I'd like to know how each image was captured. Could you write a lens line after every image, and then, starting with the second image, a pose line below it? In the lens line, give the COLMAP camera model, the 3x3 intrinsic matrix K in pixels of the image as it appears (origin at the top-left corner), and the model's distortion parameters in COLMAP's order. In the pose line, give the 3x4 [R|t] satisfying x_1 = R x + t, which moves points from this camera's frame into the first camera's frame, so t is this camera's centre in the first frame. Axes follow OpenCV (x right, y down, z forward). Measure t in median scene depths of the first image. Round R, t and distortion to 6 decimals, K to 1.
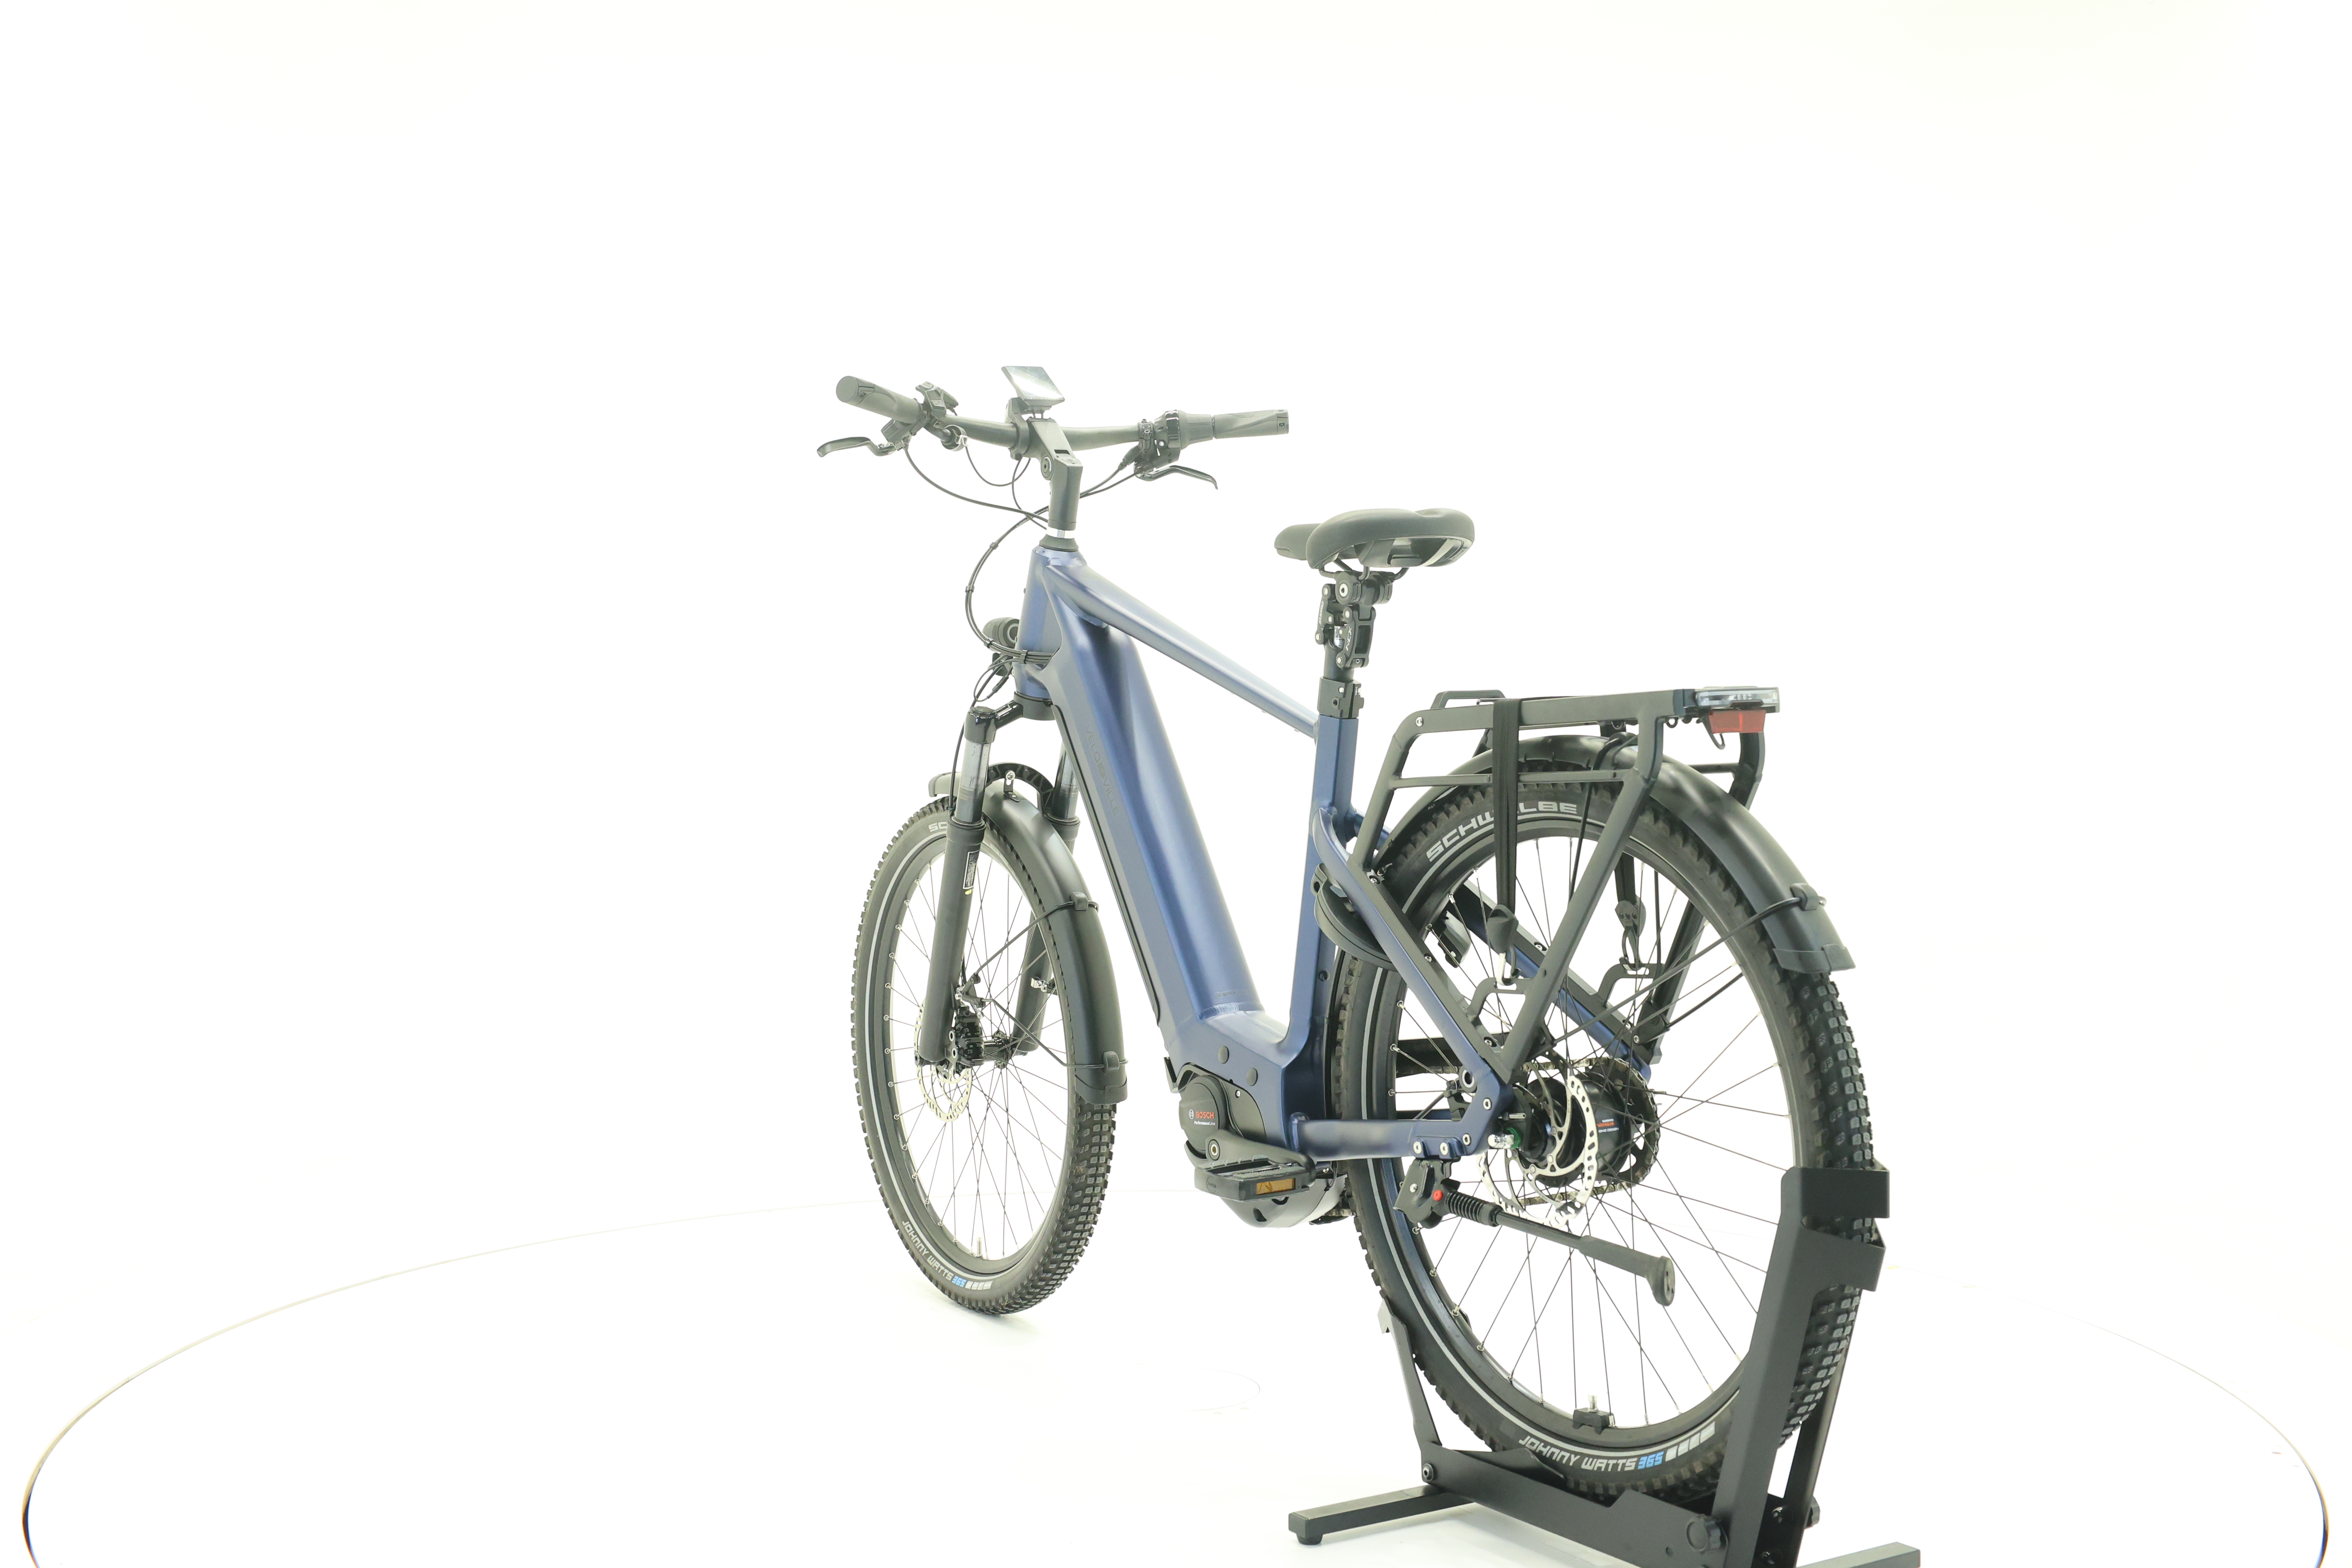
lens RADIAL K [[2480.9, 0, 1177.2], [0, 2480.9, 734.6], [0, 0, 1]] dist [-0.007063, 0.014351]
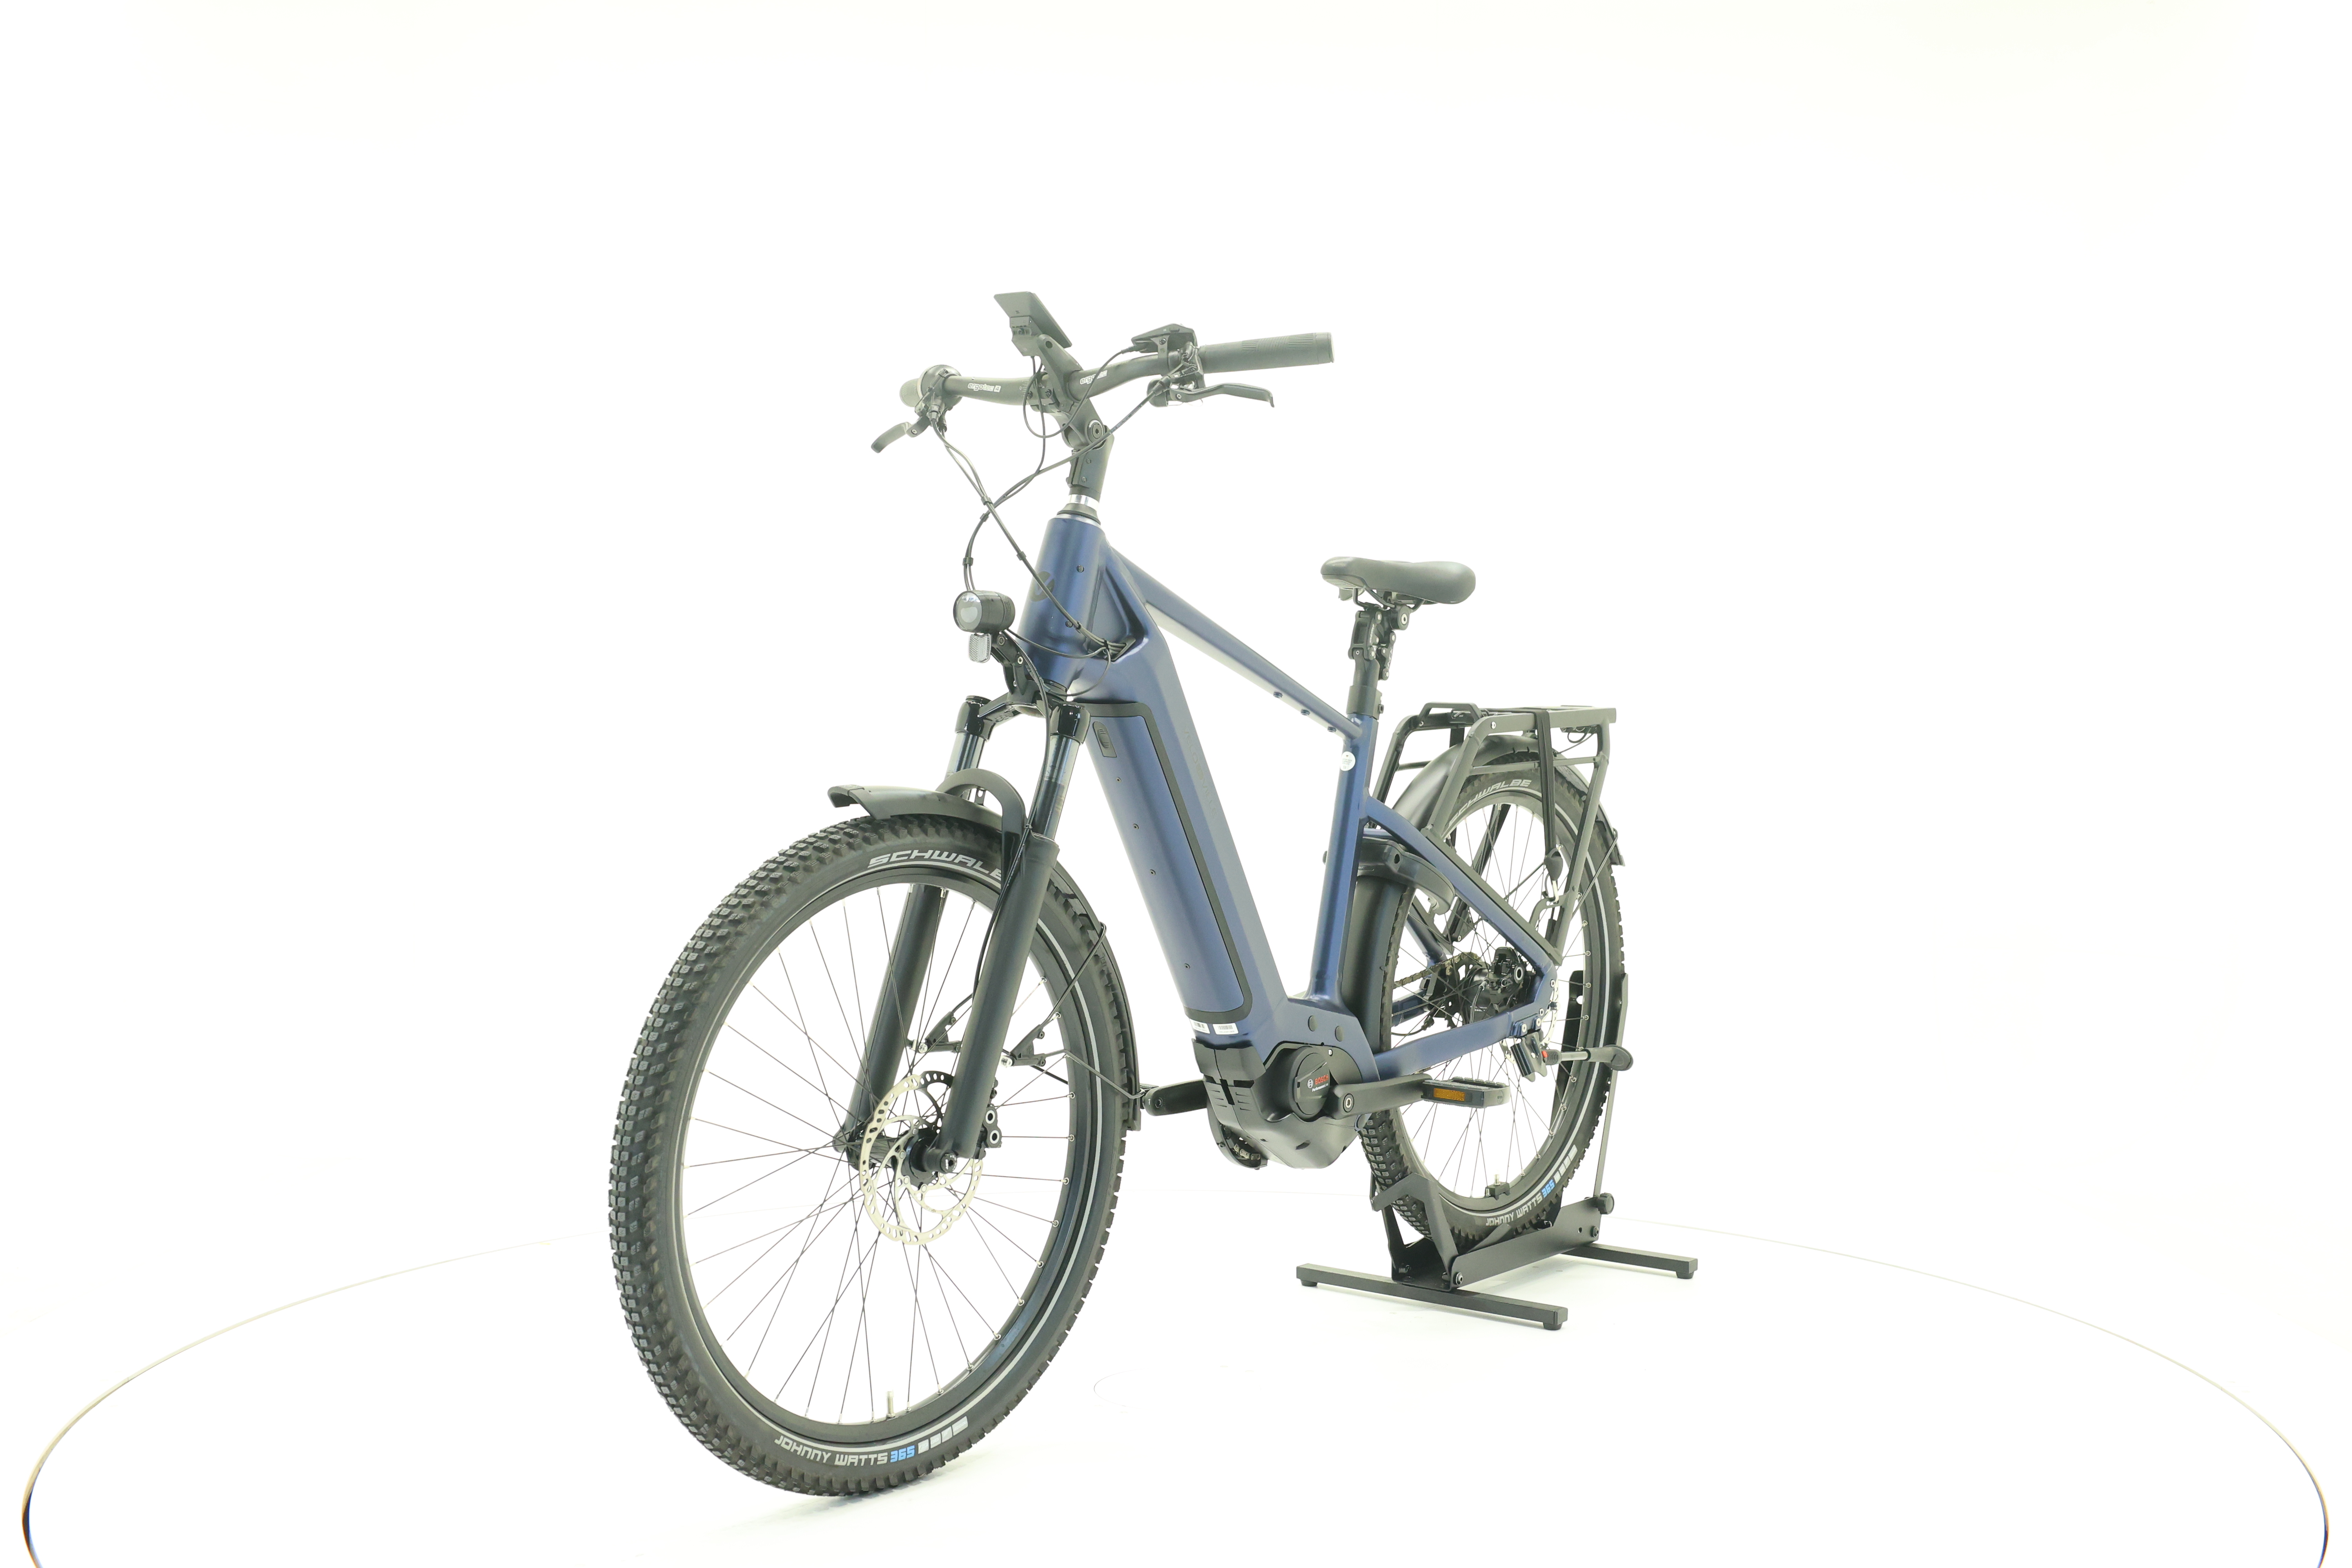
lens RADIAL K [[2480.9, 0, 1177.2], [0, 2480.9, 734.6], [0, 0, 1]] dist [-0.007063, 0.014351]
pose [[-0.320744, -0.005376, 0.947151, -1.056367], [-0.004955, 0.999980, 0.003997, -0.004273], [-0.947153, -0.003411, -0.320764, 1.476401]]
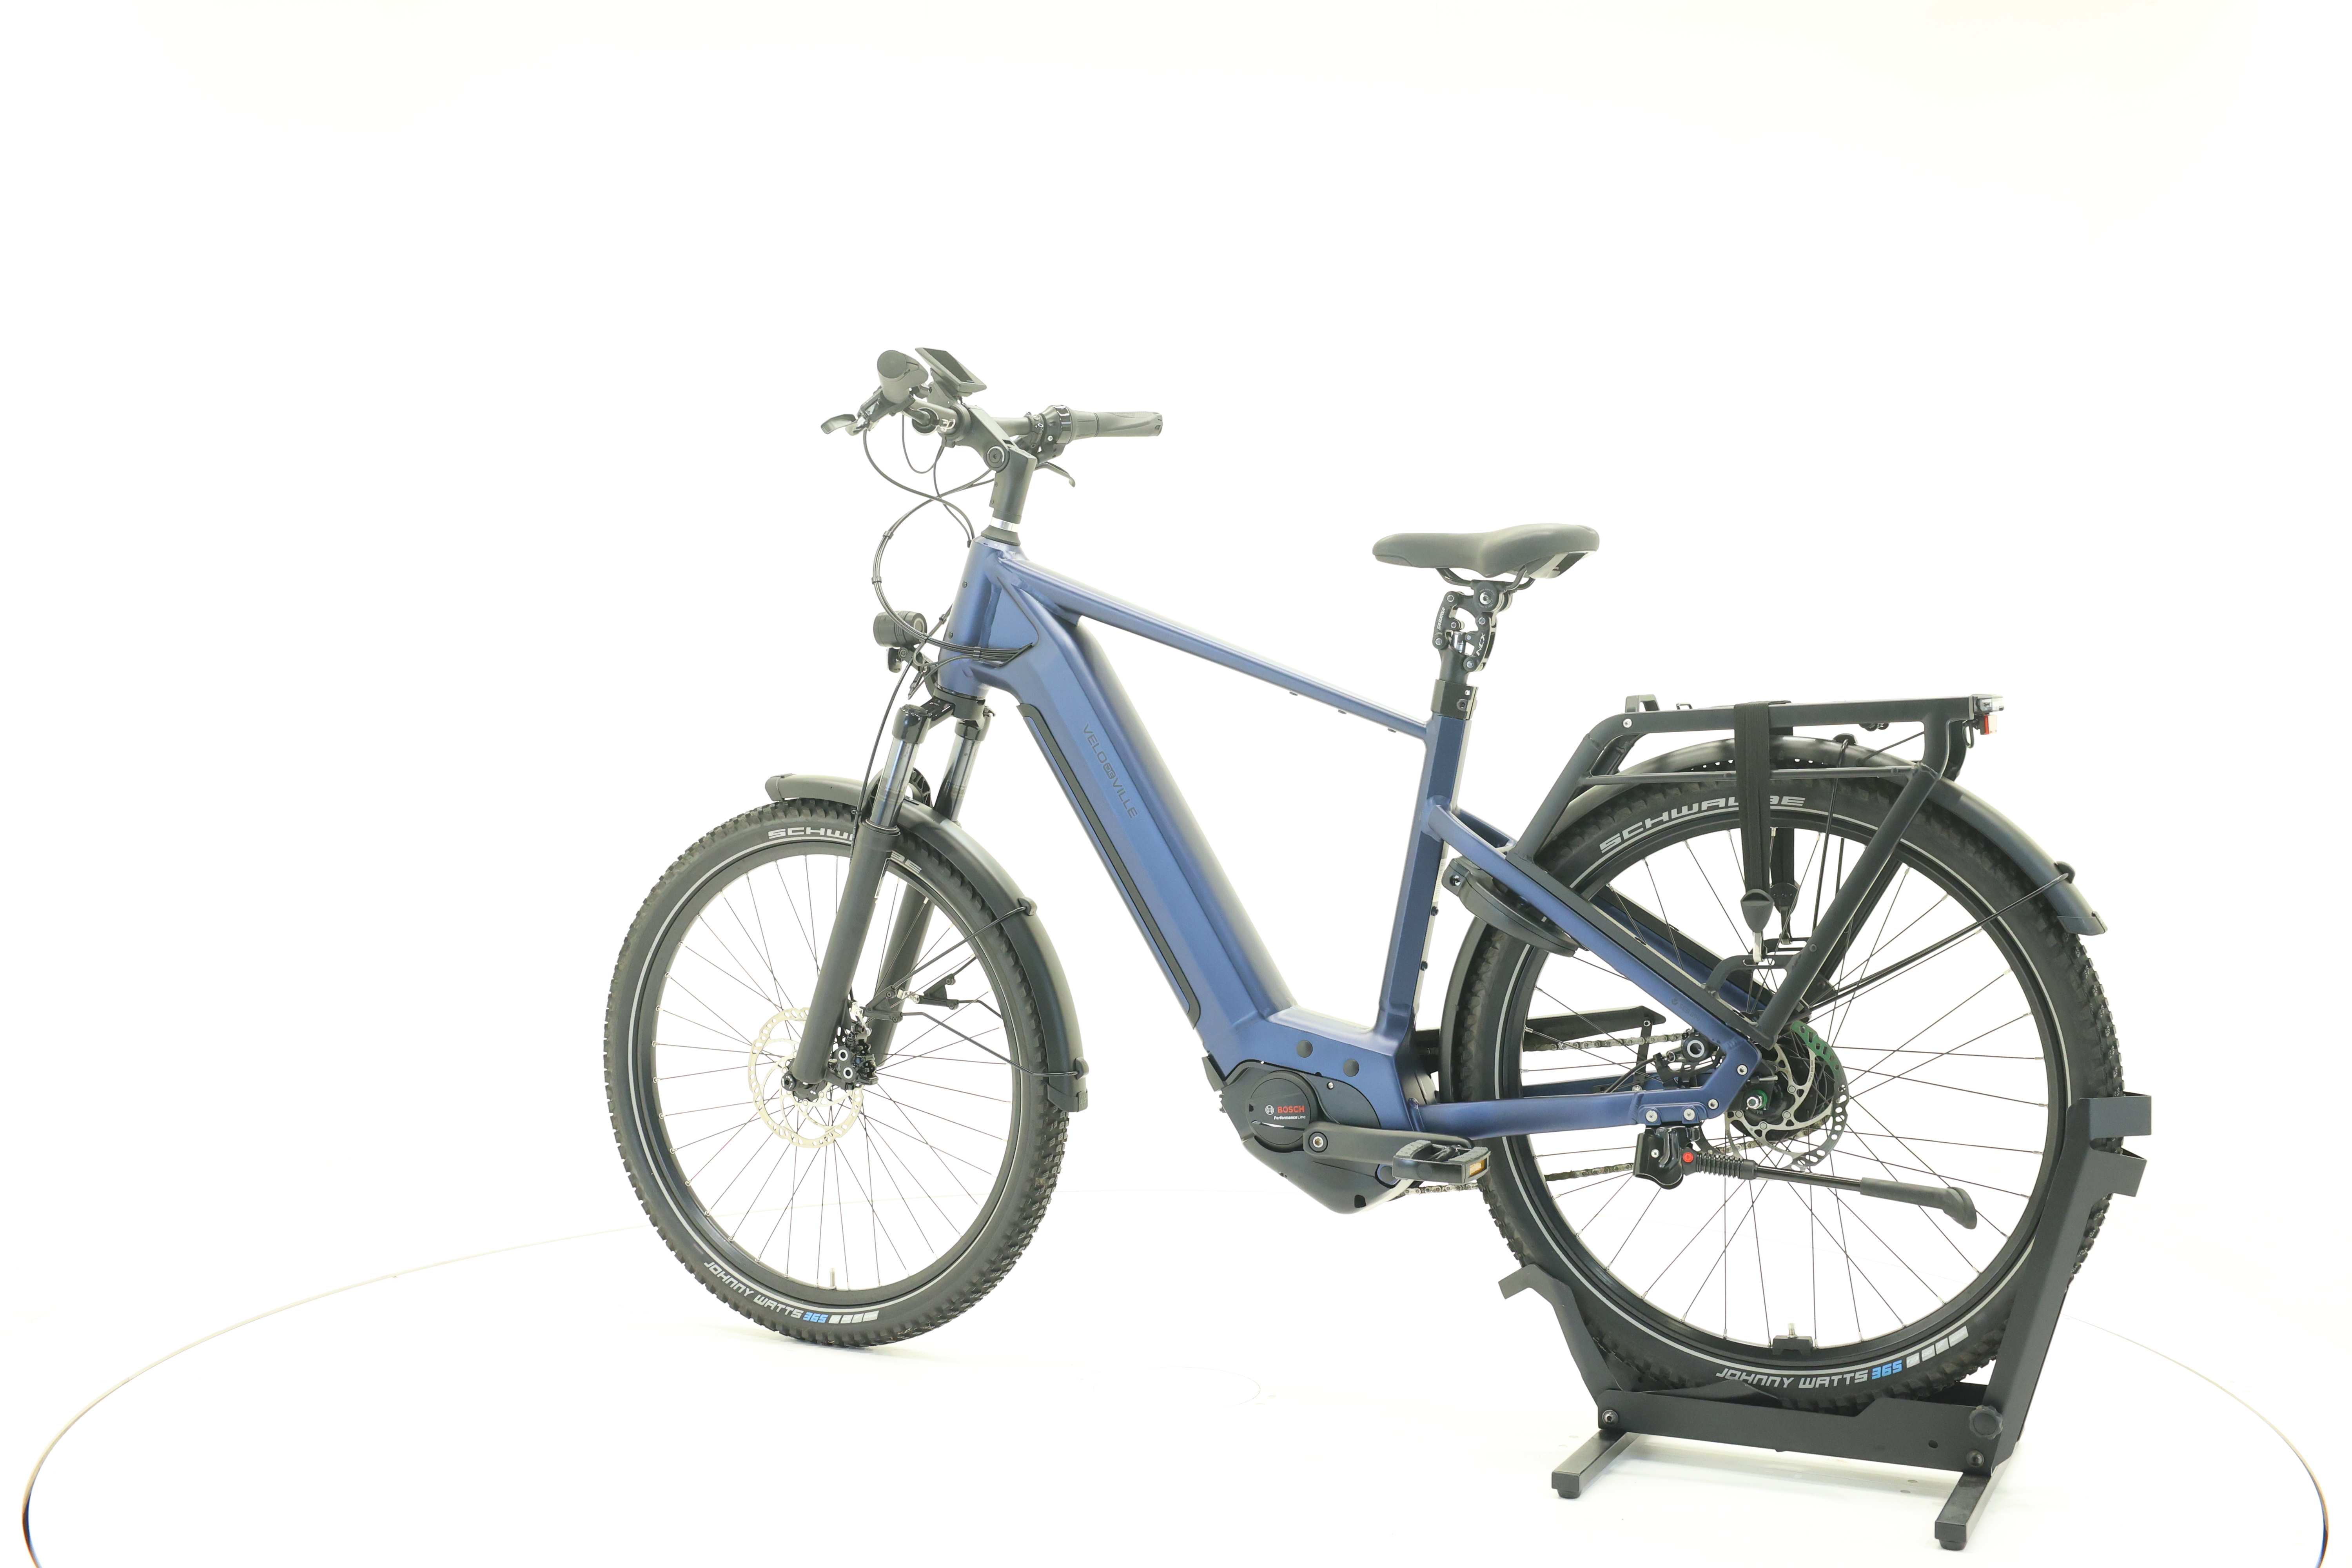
lens RADIAL K [[2480.9, 0, 1177.2], [0, 2480.9, 734.6], [0, 0, 1]] dist [-0.007063, 0.014351]
pose [[0.854798, -0.000017, 0.518961, -0.579662], [-0.000944, 0.999998, 0.001586, -0.001733], [-0.518960, -0.001846, 0.854796, 0.162876]]
